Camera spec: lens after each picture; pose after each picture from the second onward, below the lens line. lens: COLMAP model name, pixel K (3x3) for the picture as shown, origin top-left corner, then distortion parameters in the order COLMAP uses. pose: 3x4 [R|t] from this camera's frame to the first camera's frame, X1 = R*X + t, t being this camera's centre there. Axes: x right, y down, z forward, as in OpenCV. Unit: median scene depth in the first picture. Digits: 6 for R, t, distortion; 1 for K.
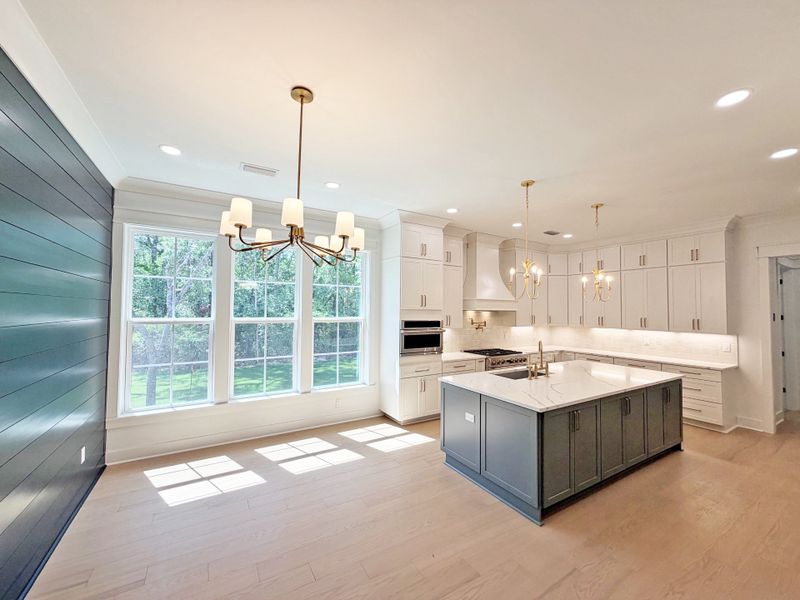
lens RADIAL K [[321.4, 0, 400.0], [0, 321.4, 300.0], [0, 0, 1]] dist [0.000615, 0.000222]
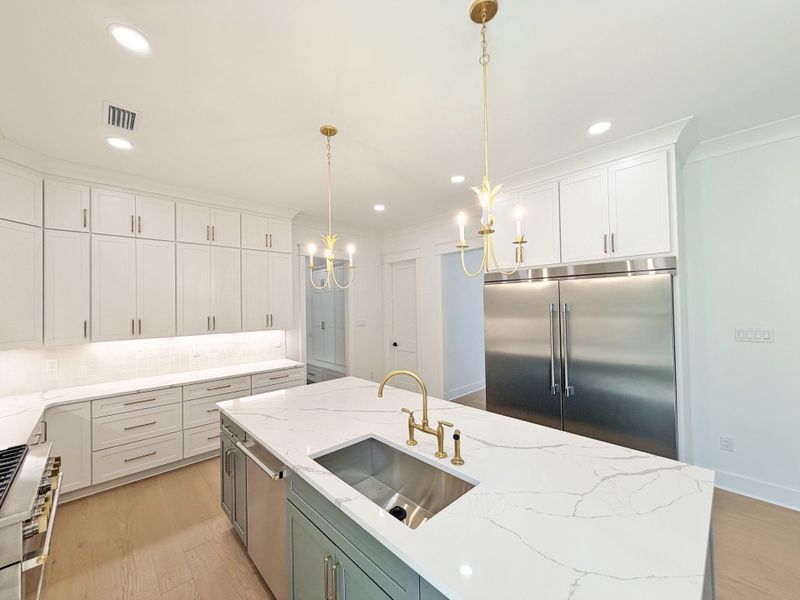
lens RADIAL K [[321.4, 0, 400.0], [0, 321.4, 300.0], [0, 0, 1]] dist [0.000615, 0.000222]
pose [[-0.222537, 0.013253, 0.974834, -0.001474], [-0.008865, 0.999839, -0.015617, 0.005001], [-0.974884, -0.012117, -0.222383, 0.141029]]
